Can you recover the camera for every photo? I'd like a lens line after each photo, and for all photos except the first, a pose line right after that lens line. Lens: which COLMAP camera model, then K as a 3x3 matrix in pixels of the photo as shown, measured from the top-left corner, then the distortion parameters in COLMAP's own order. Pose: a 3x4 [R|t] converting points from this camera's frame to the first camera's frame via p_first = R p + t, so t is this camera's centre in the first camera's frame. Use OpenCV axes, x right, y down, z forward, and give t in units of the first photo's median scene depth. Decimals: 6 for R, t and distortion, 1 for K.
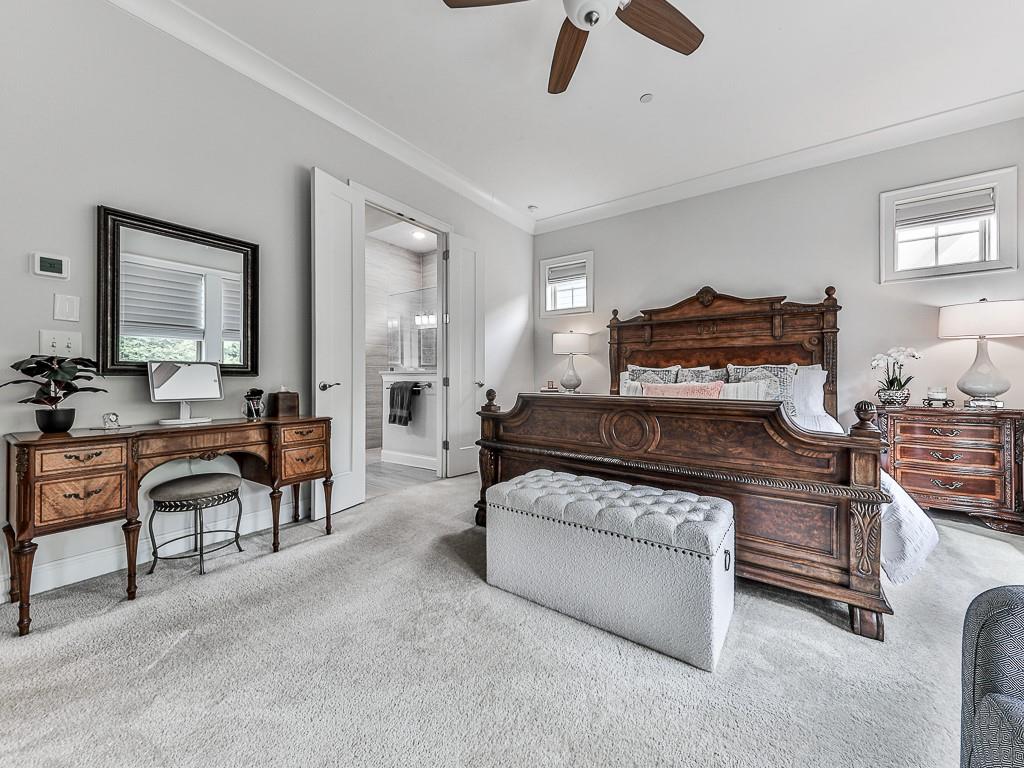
lens RADIAL K [[401.7, 0, 505.5], [0, 401.7, 396.8], [0, 0, 1]] dist [-0.000514, -0.000424]
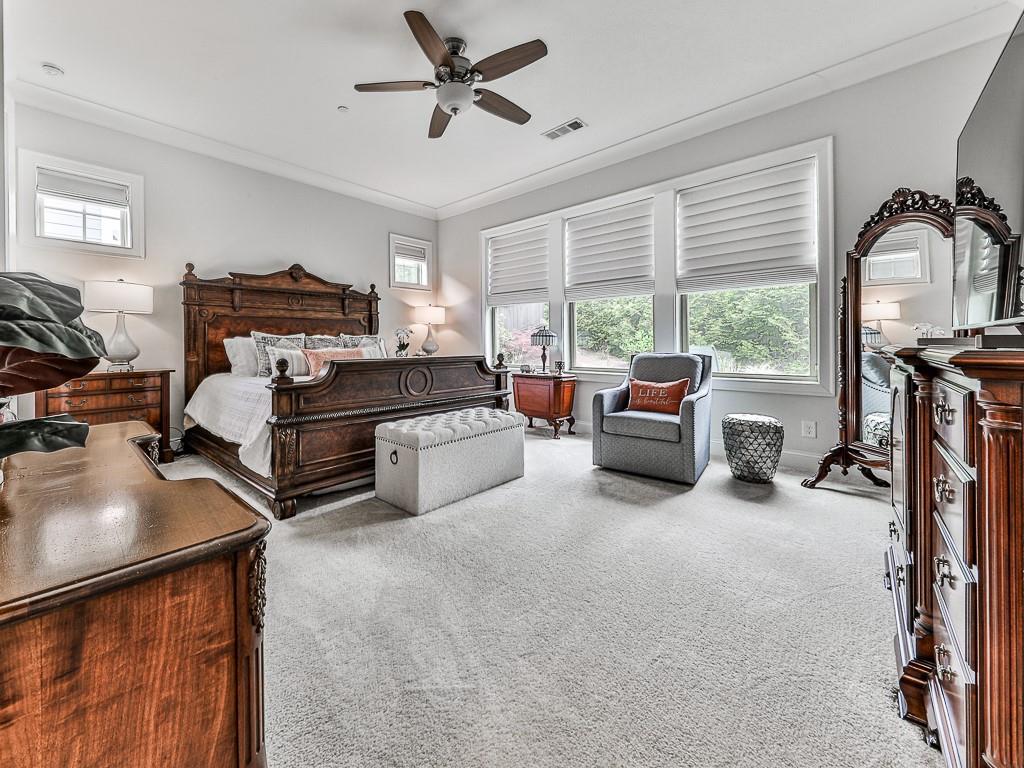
lens RADIAL K [[401.7, 0, 505.5], [0, 401.7, 396.8], [0, 0, 1]] dist [-0.000514, -0.000424]
pose [[0.082901, -0.134841, 0.987393, -0.638003], [0.054299, 0.989943, 0.130630, -0.018218], [-0.995077, 0.042785, 0.089389, 0.335003]]
